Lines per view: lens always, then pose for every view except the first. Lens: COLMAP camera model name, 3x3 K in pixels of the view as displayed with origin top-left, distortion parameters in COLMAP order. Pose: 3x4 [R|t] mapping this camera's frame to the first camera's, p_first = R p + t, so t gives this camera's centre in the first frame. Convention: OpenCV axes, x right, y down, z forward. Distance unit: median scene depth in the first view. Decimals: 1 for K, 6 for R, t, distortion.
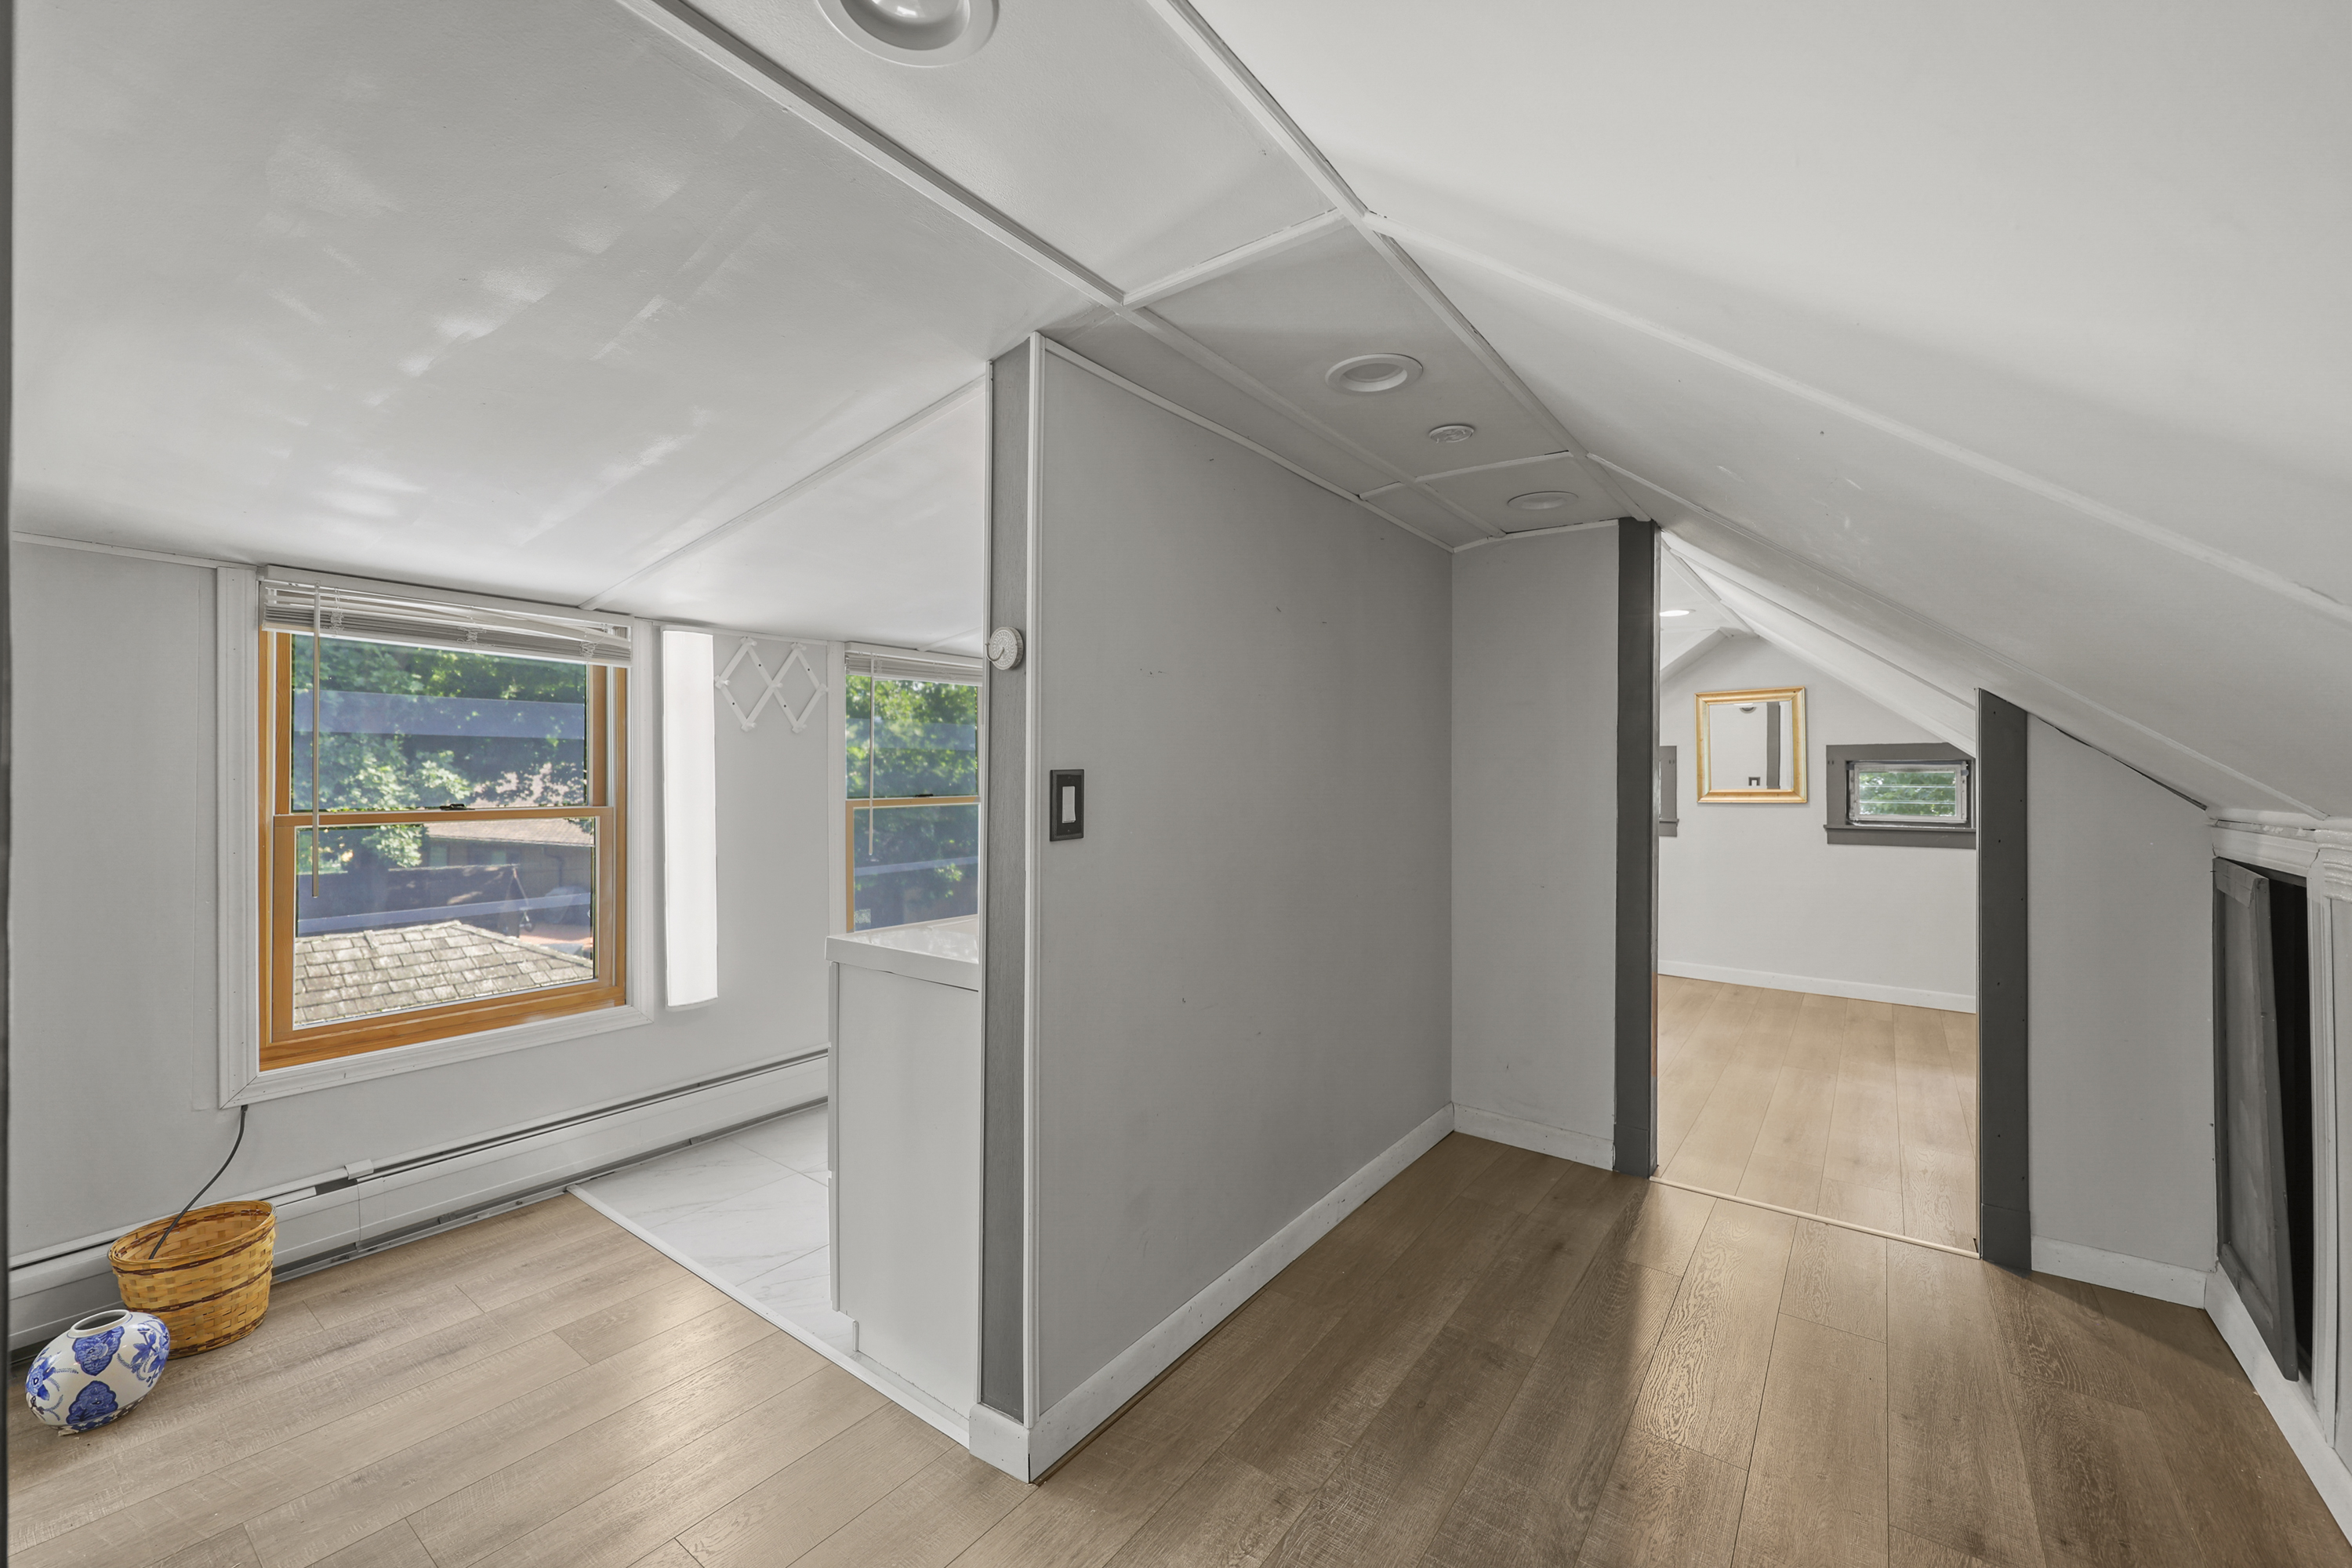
lens RADIAL K [[956.1, 0, 1163.2], [0, 956.1, 766.2], [0, 0, 1]] dist [-0.002789, 0.000357]
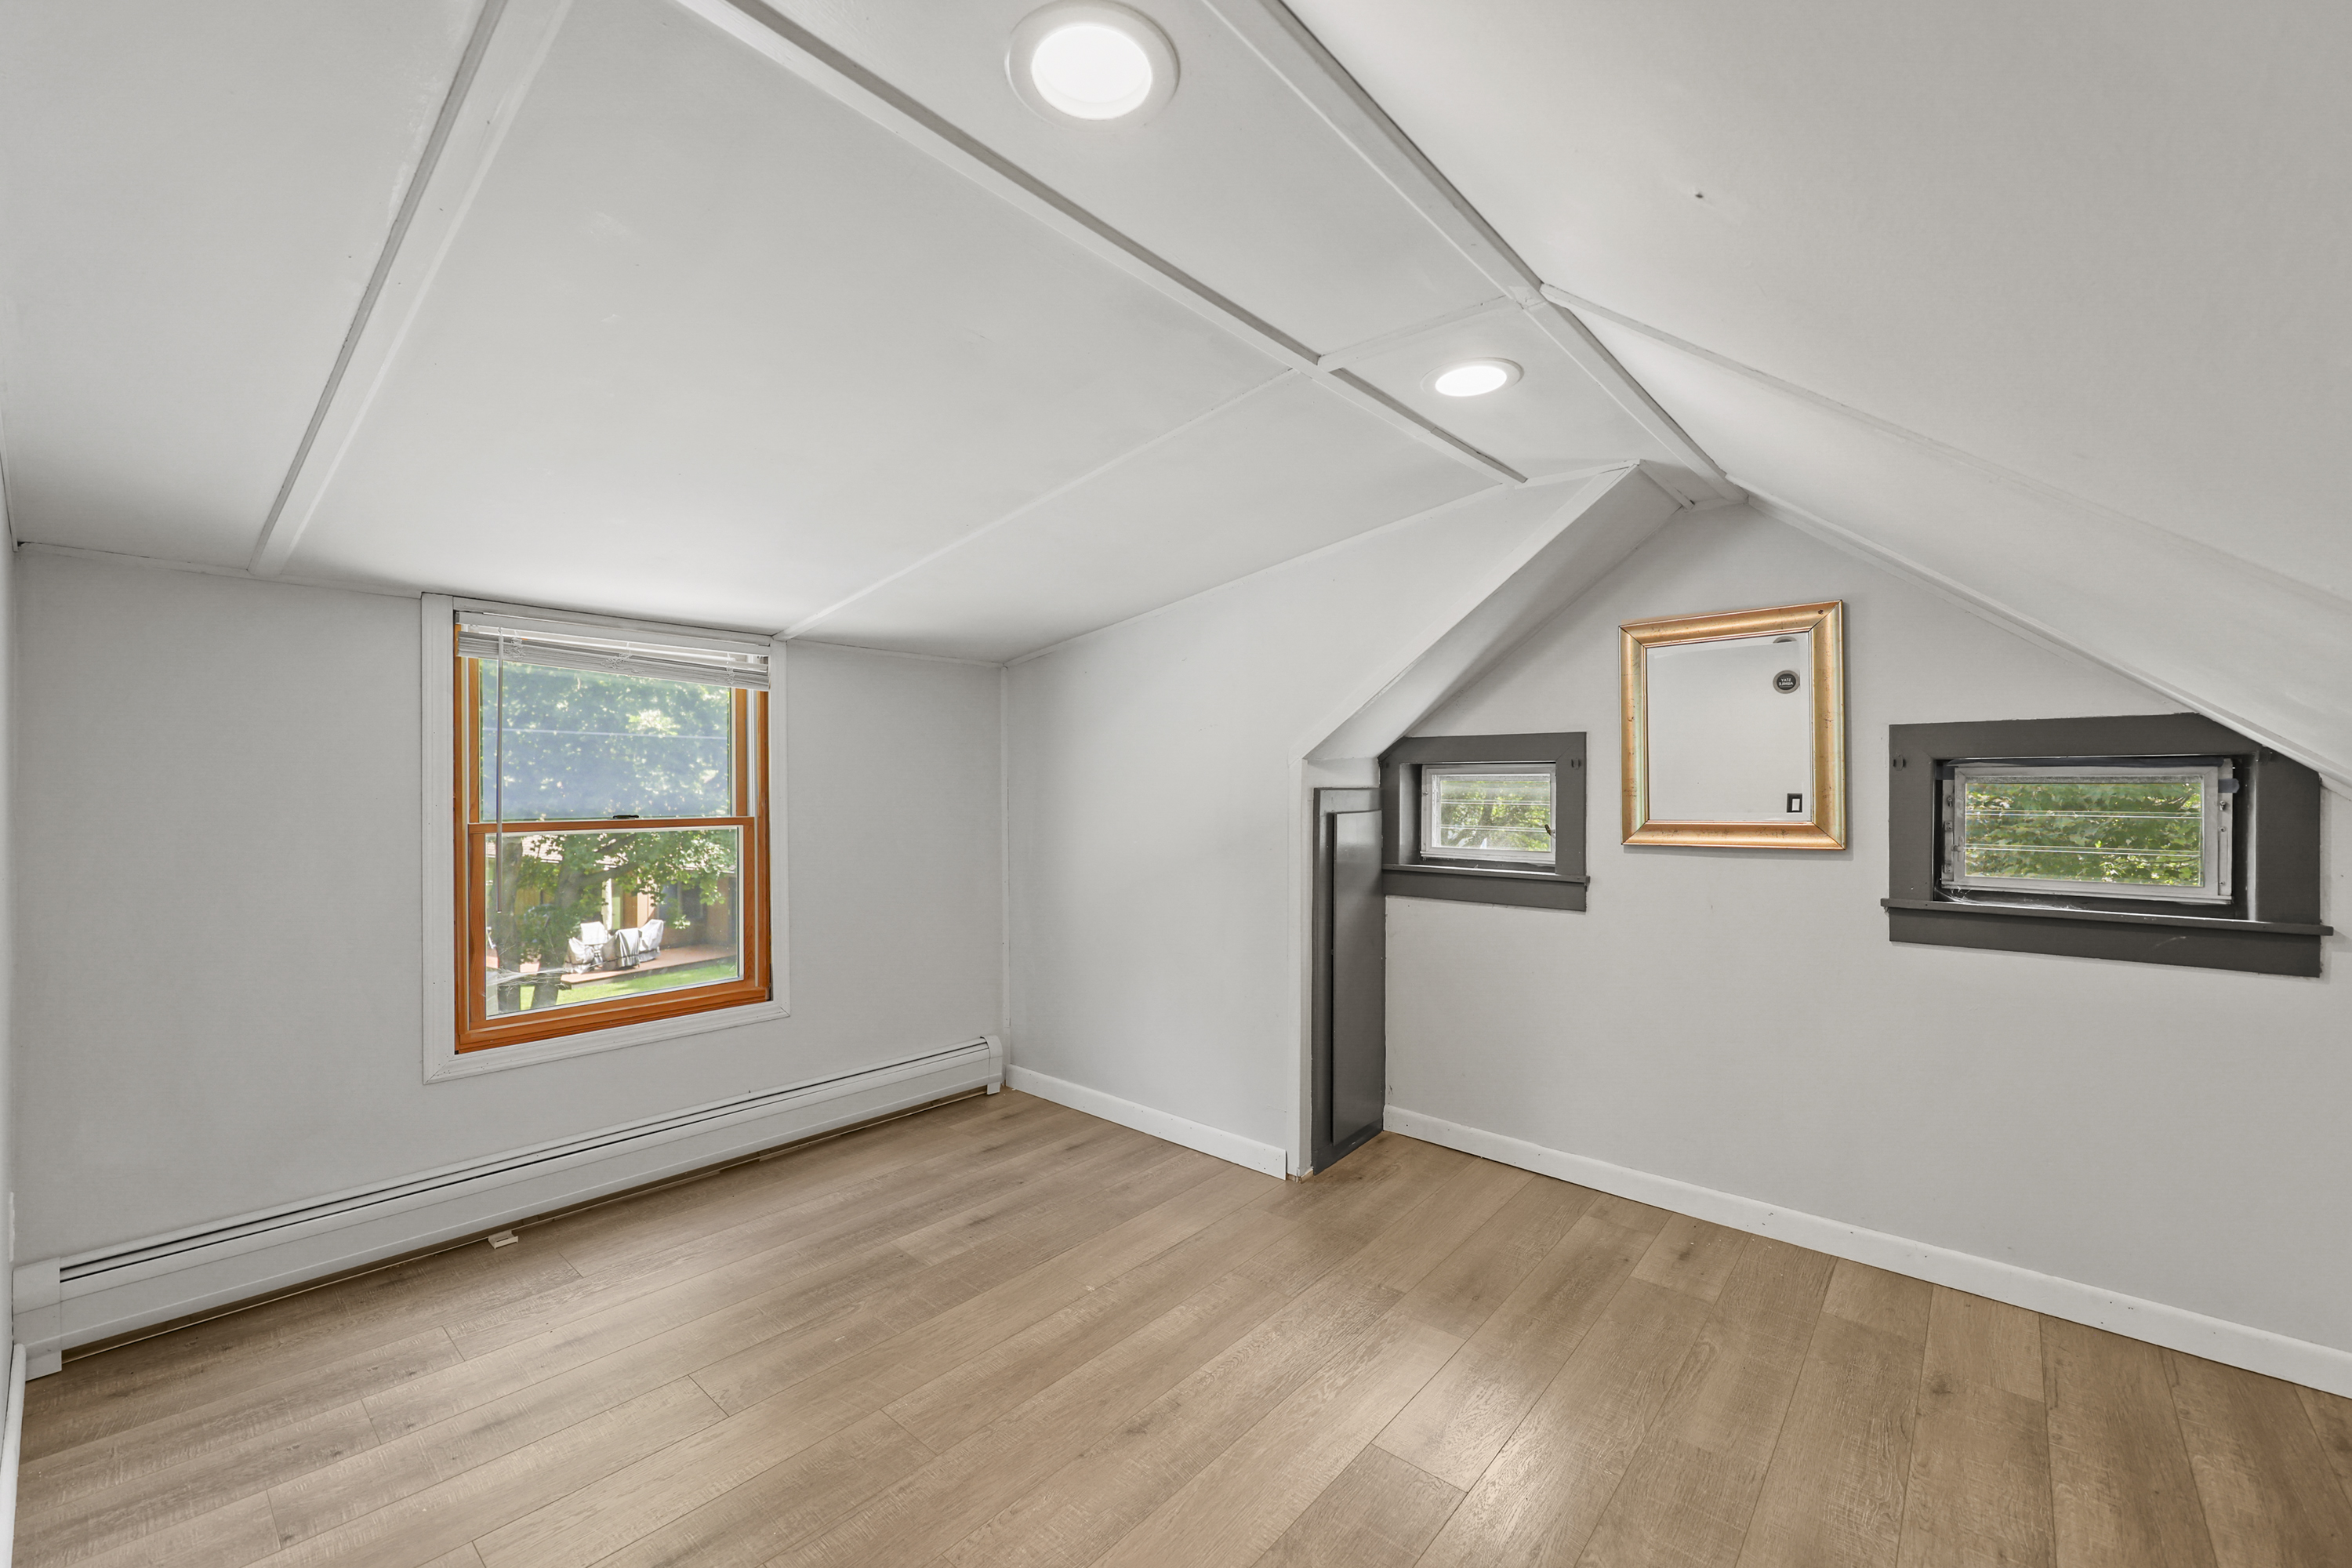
lens RADIAL K [[956.1, 0, 1181.5], [0, 956.1, 786.9], [0, 0, 1]] dist [-0.002789, 0.000357]
pose [[0.998111, 0.004012, -0.061299, 0.379747], [-0.004018, 0.999992, 0.000019, 0.008982], [0.061299, 0.000227, 0.998119, 0.516361]]
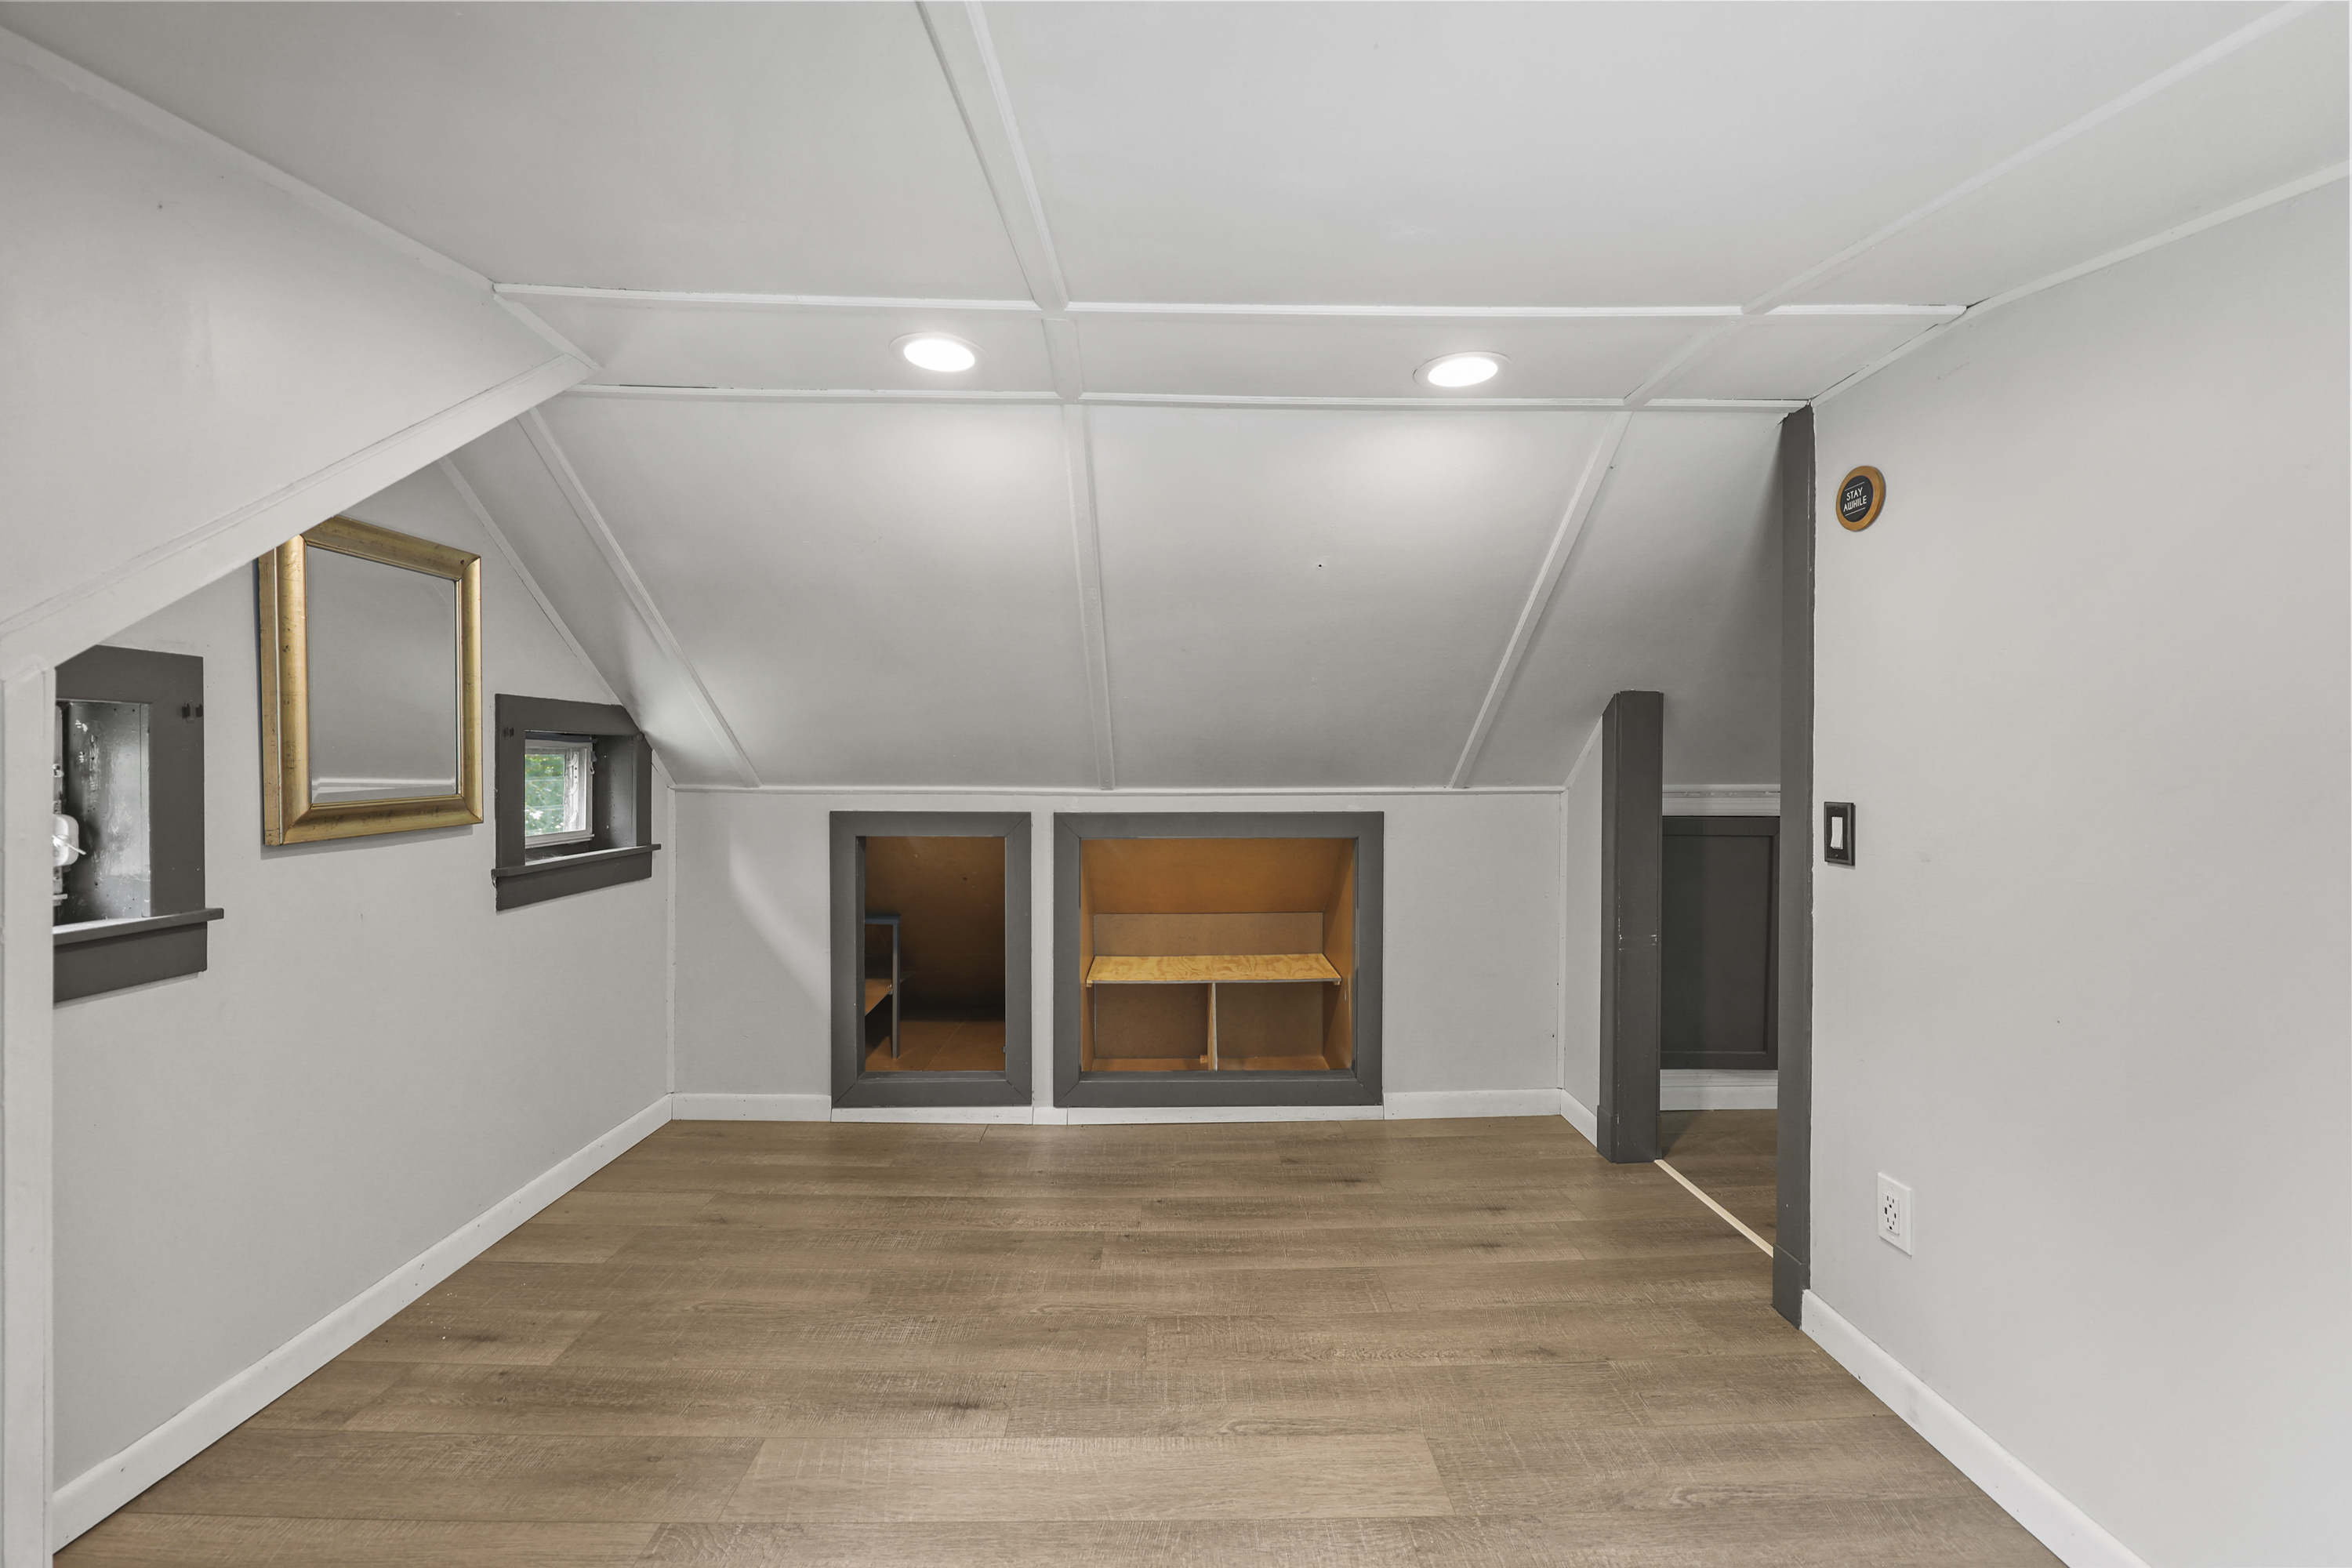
lens RADIAL K [[956.1, 0, 1186.1], [0, 956.1, 784.9], [0, 0, 1]] dist [-0.002789, 0.000357]
pose [[-0.627782, -0.022465, 0.778065, 0.137923], [-0.009780, 0.999732, 0.020974, 0.008537], [-0.778328, 0.005558, -0.627834, 1.011727]]
